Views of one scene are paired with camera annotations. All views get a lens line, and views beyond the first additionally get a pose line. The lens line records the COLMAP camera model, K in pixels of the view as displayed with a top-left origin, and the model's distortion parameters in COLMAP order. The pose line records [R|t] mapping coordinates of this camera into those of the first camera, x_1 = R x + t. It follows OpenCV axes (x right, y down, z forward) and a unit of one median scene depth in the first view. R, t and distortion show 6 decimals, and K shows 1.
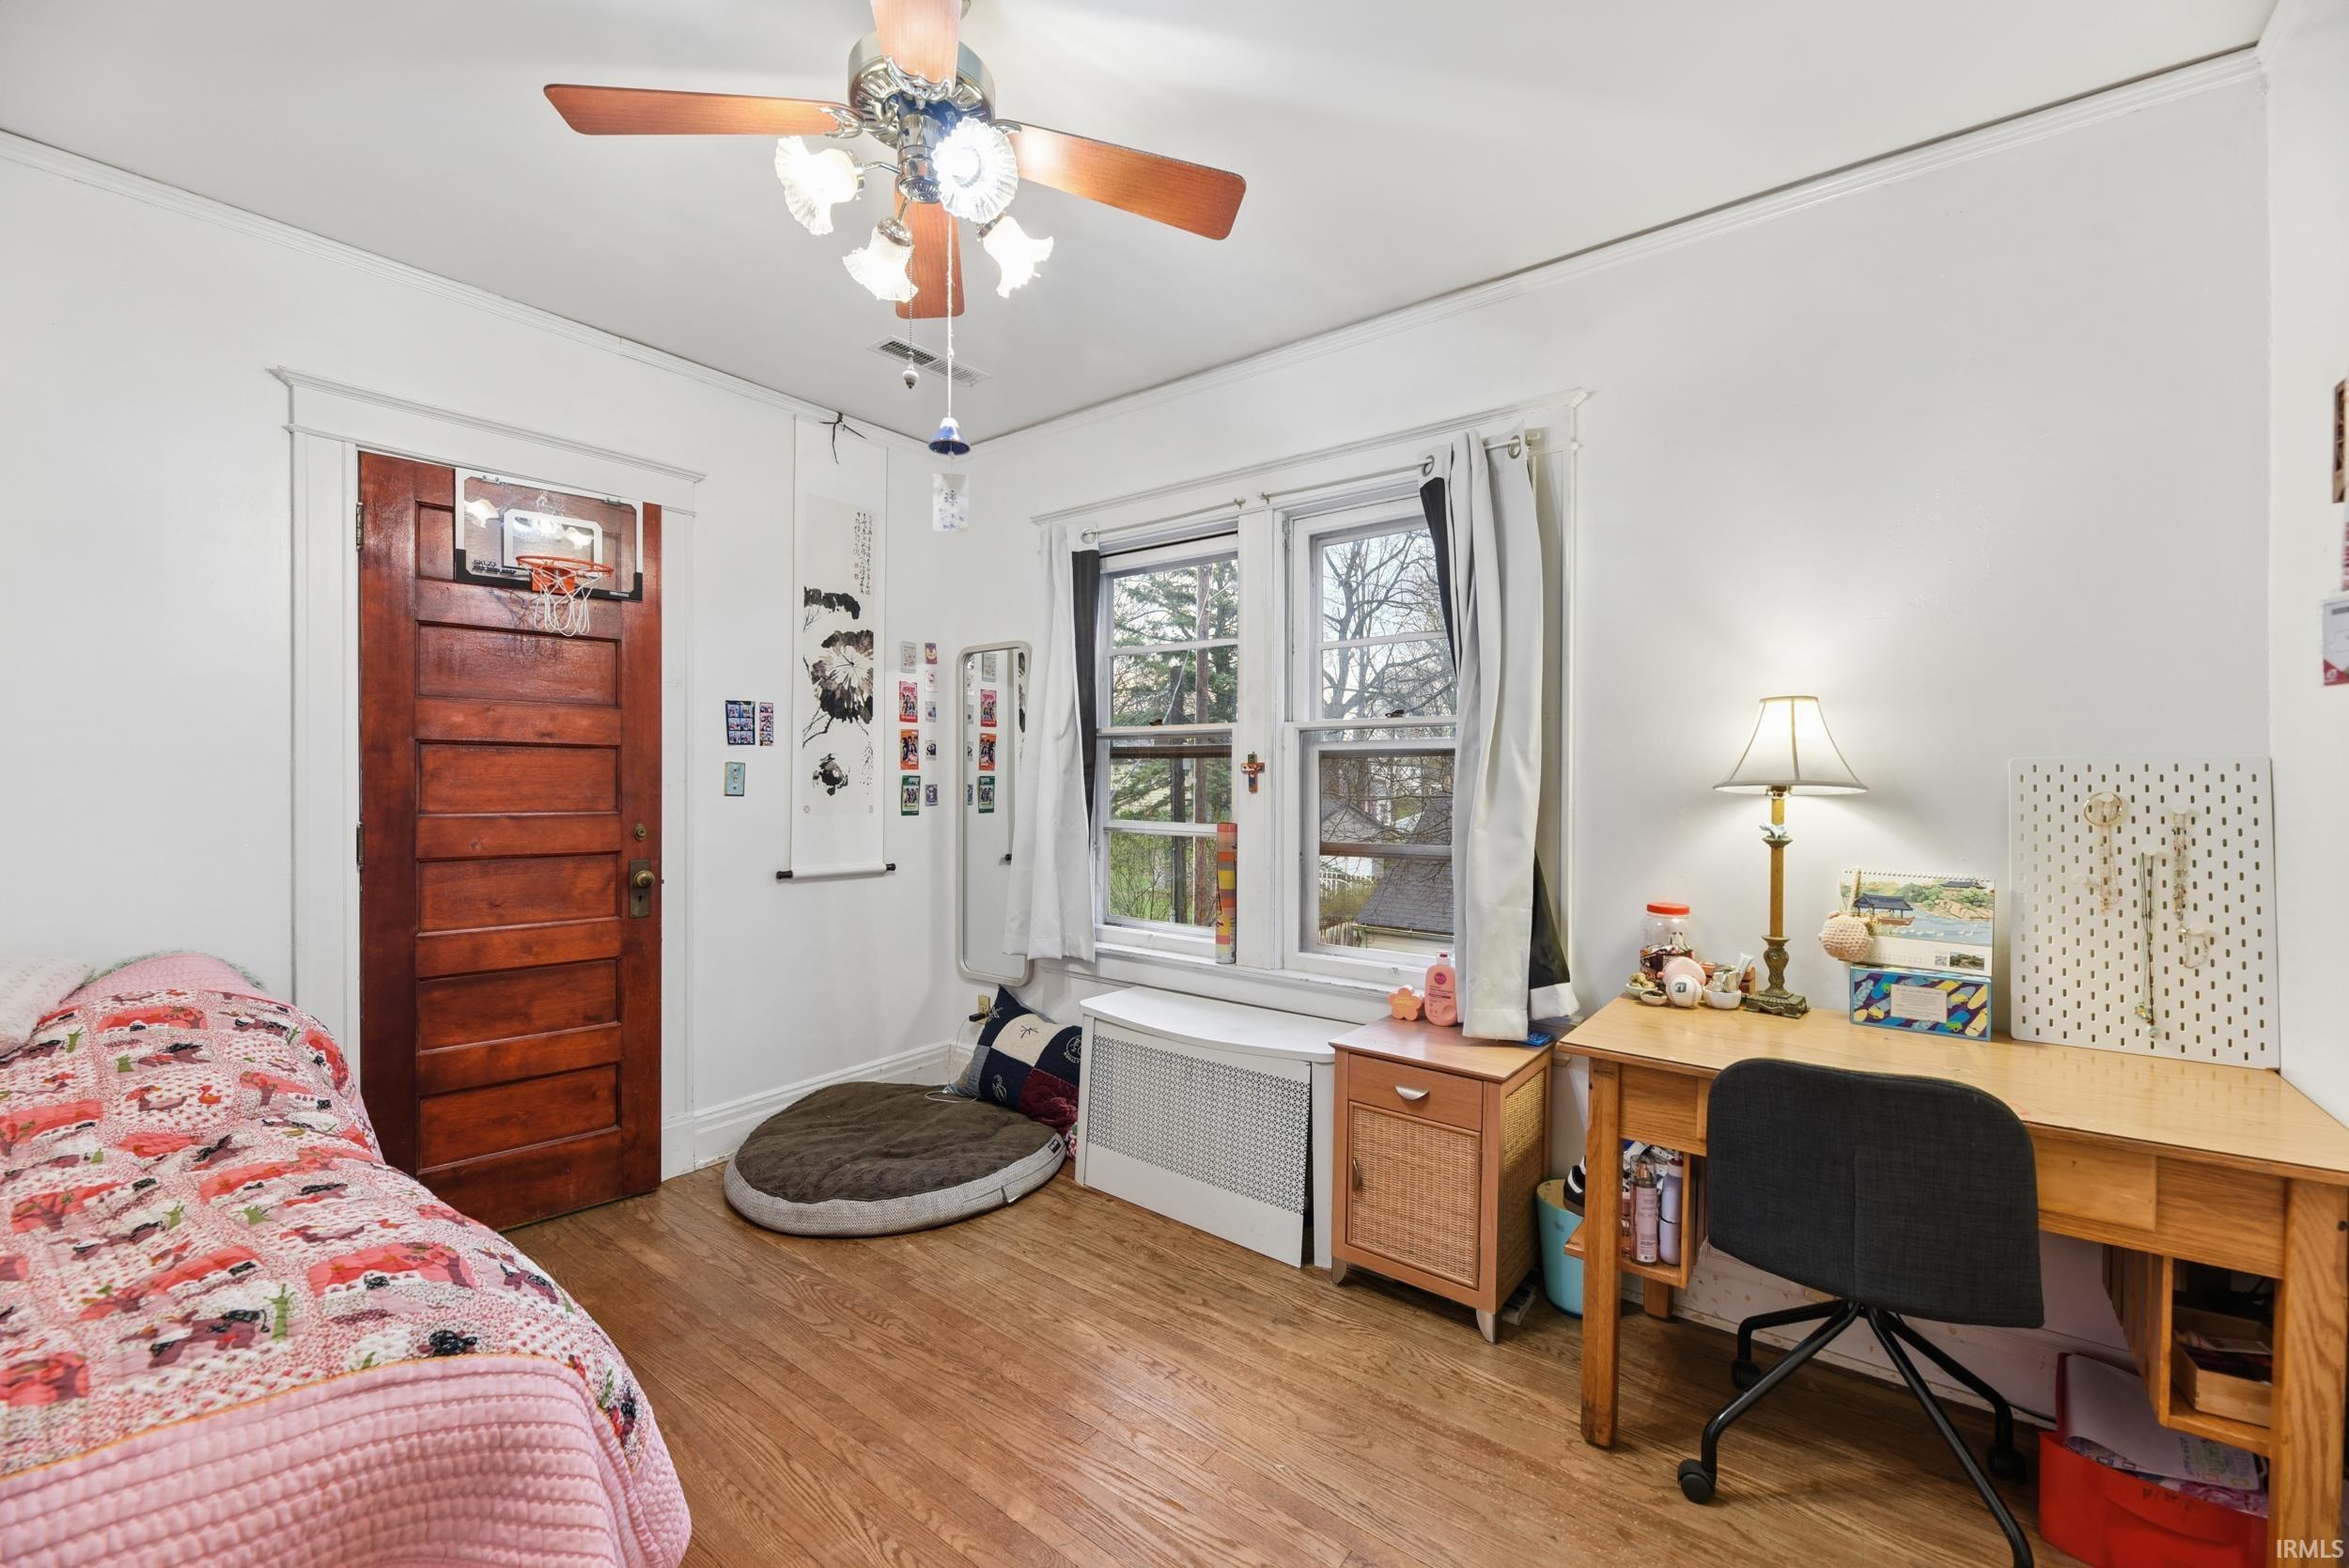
lens RADIAL K [[953.0, 0, 1178.1], [0, 953.0, 777.6], [0, 0, 1]] dist [-0.000209, -0.000253]
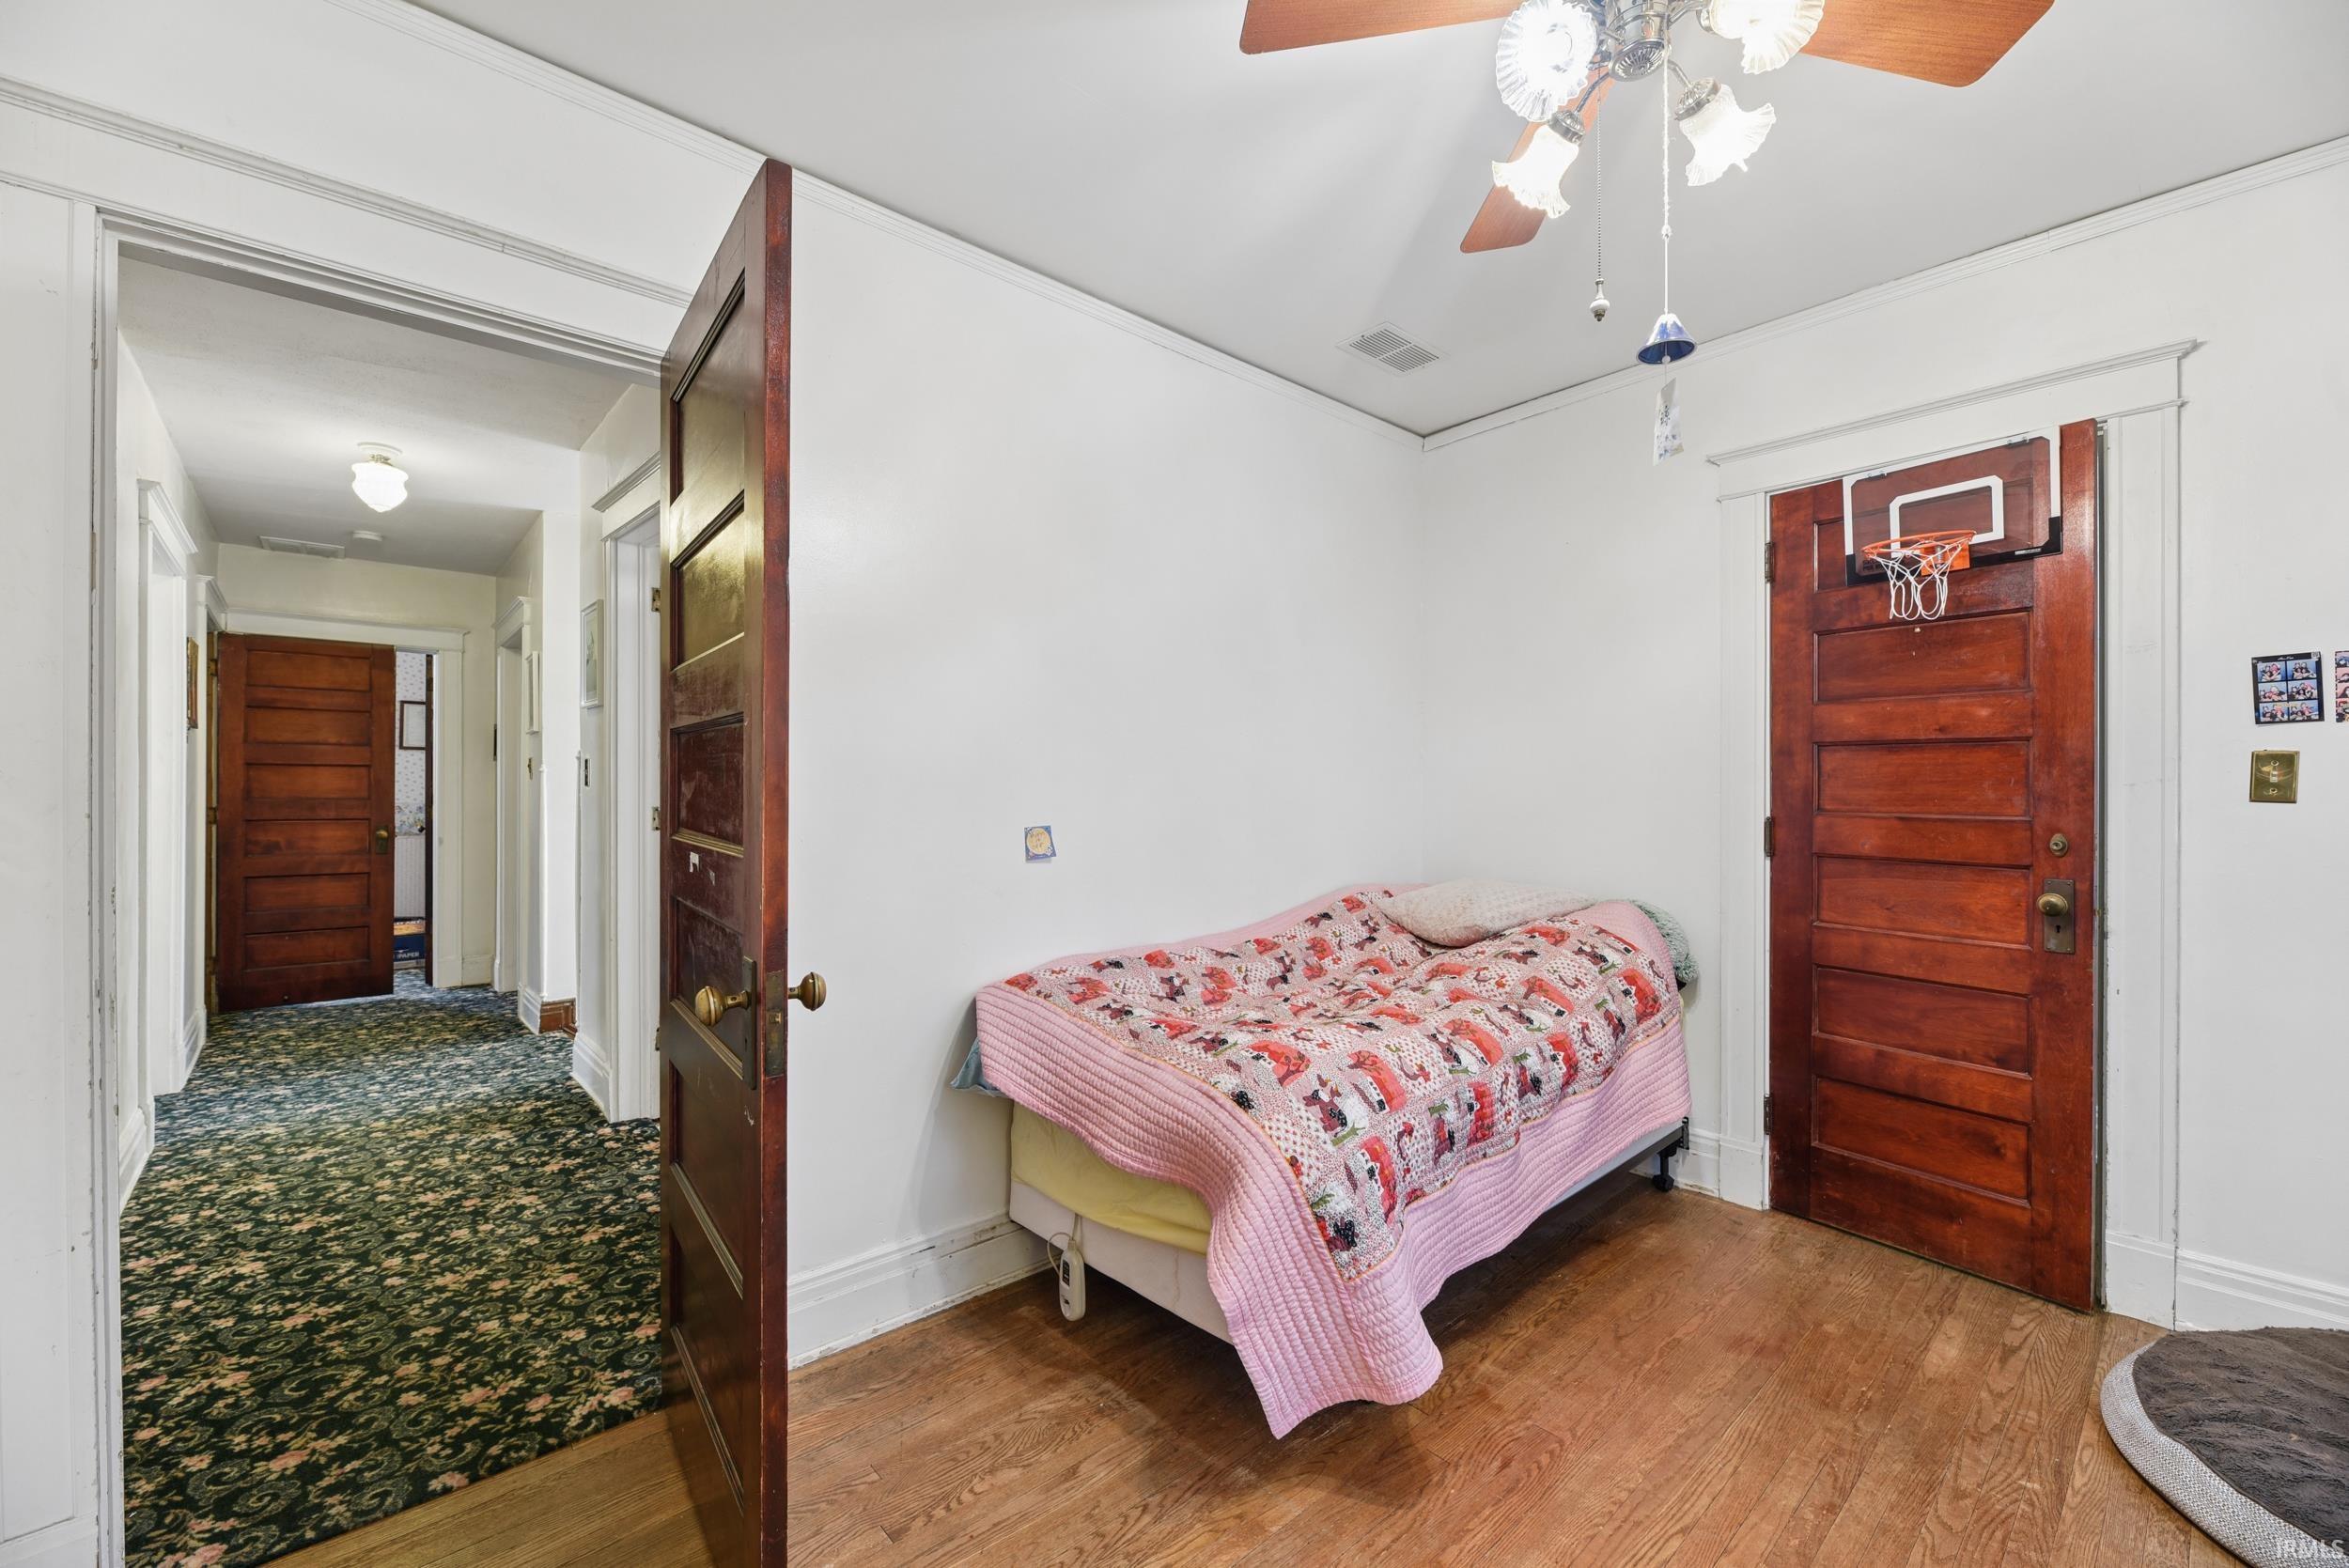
lens RADIAL K [[953.0, 0, 1178.1], [0, 953.0, 777.6], [0, 0, 1]] dist [-0.000209, -0.000253]
pose [[-0.186419, -0.008800, -0.982431, 0.386954], [0.003643, 0.999947, -0.009649, 0.007374], [0.982464, -0.005378, -0.186377, 0.479124]]
